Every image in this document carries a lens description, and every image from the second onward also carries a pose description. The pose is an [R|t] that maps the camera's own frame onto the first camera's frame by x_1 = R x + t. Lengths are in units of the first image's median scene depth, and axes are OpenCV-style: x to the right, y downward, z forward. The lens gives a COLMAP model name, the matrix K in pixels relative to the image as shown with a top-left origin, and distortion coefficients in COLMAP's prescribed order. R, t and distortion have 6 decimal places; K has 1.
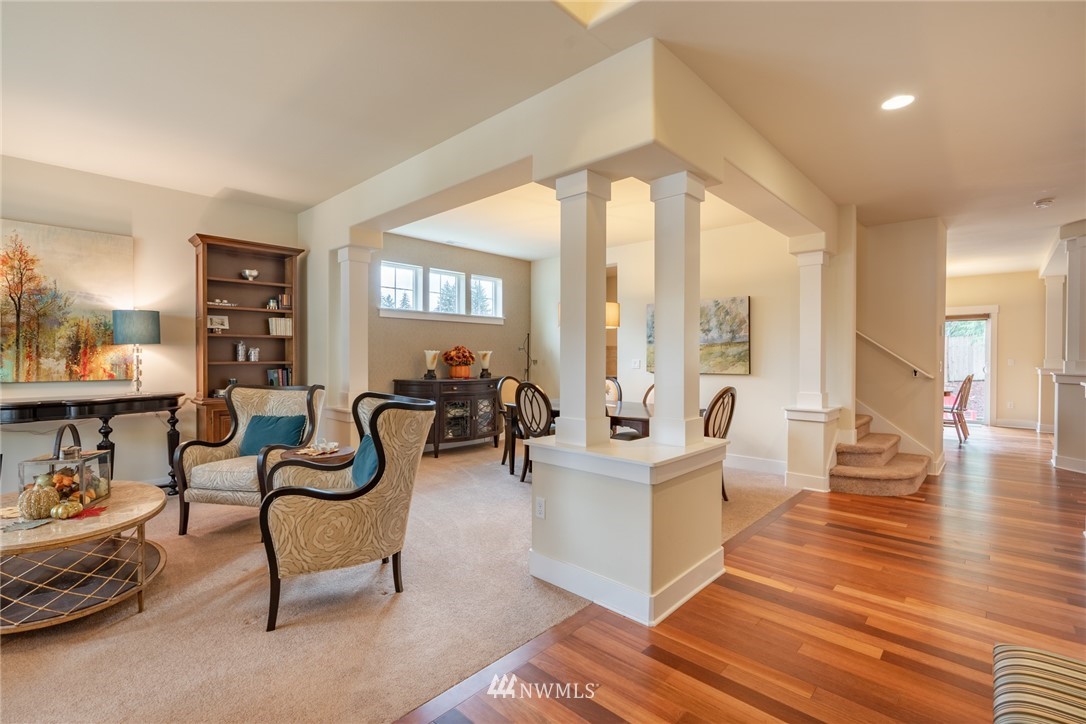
lens RADIAL K [[496.4, 0, 553.2], [0, 496.4, 360.4], [0, 0, 1]] dist [-0.000711, -0.000706]
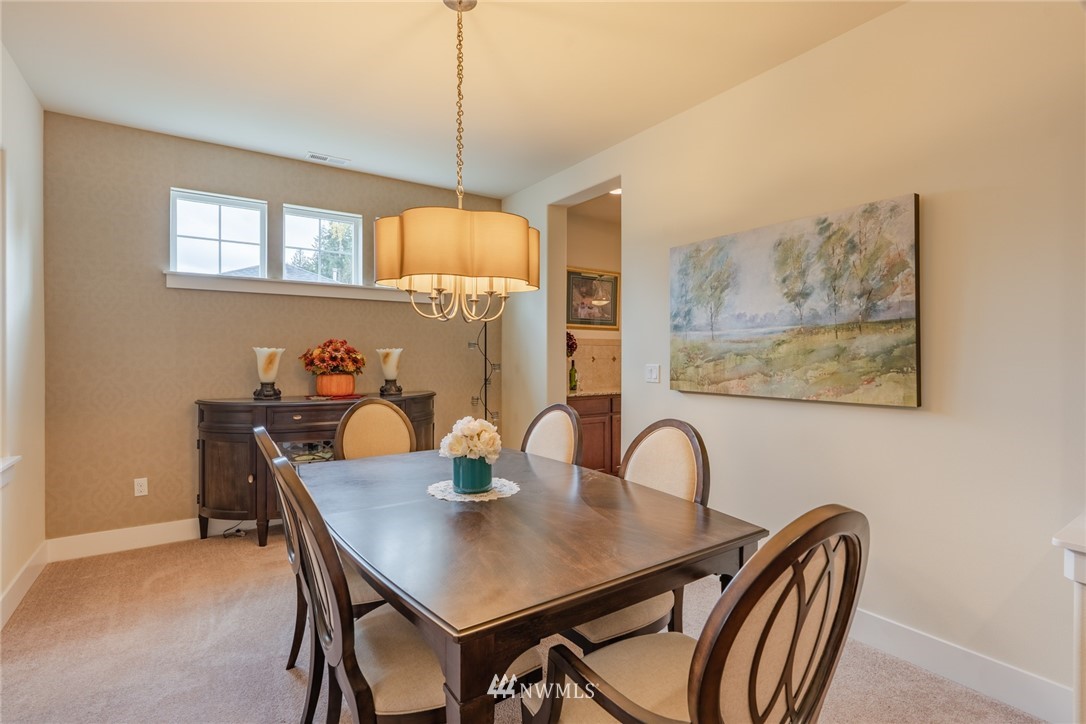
lens RADIAL K [[540.4, 0, 533.1], [0, 540.4, 357.8], [0, 0, 1]] dist [-0.009024, 0.001768]
pose [[0.974345, -0.001171, -0.225058, 0.181616], [0.000243, 0.999991, -0.004148, -0.006276], [0.225061, 0.003986, 0.974337, 0.479461]]
